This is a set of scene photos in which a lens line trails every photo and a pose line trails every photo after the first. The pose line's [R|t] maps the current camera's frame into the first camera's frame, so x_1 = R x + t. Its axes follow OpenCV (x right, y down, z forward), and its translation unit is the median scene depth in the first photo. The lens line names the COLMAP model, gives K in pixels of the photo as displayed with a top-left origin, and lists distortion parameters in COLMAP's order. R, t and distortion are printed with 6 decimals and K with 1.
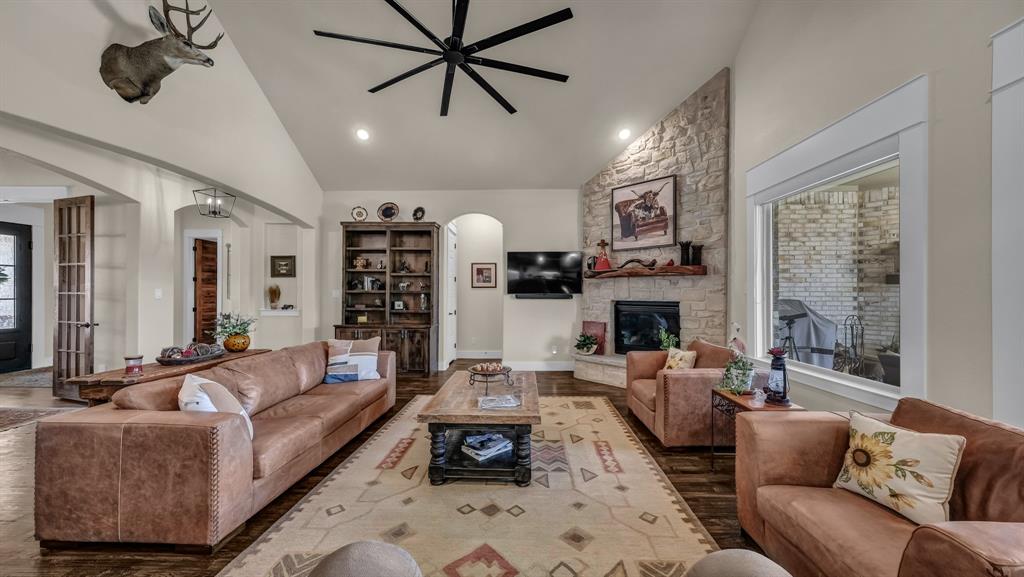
lens RADIAL K [[352.7, 0, 517.2], [0, 352.7, 290.6], [0, 0, 1]] dist [0.000832, 0.000333]
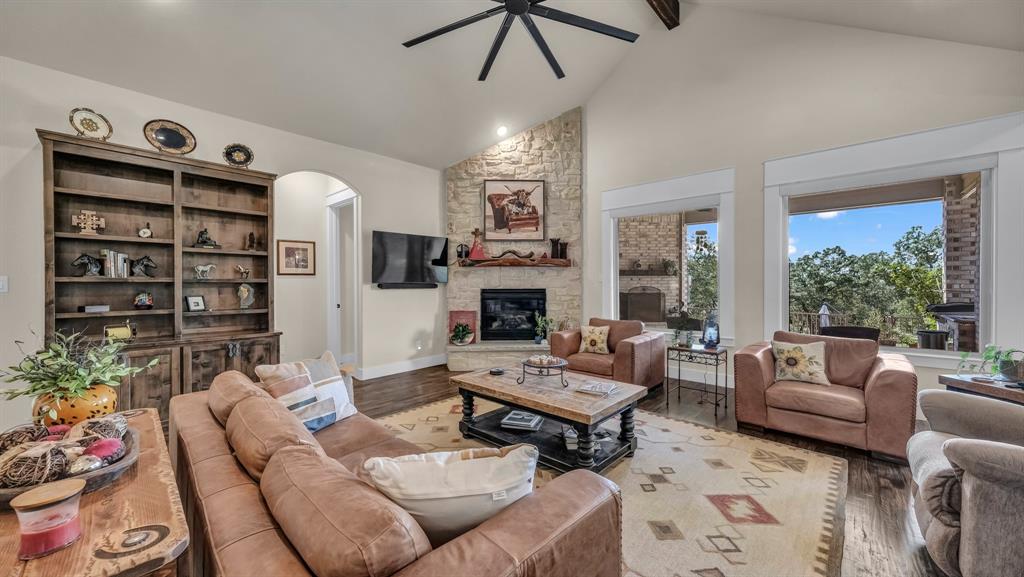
lens RADIAL K [[366.6, 0, 510.8], [0, 366.6, 286.8], [0, 0, 1]] dist [-0.000357, 0.000259]
pose [[0.672899, -0.012403, 0.739630, -0.486520], [-0.000380, 0.999854, 0.017112, 0.003847], [-0.739734, -0.011796, 0.672796, 0.233939]]
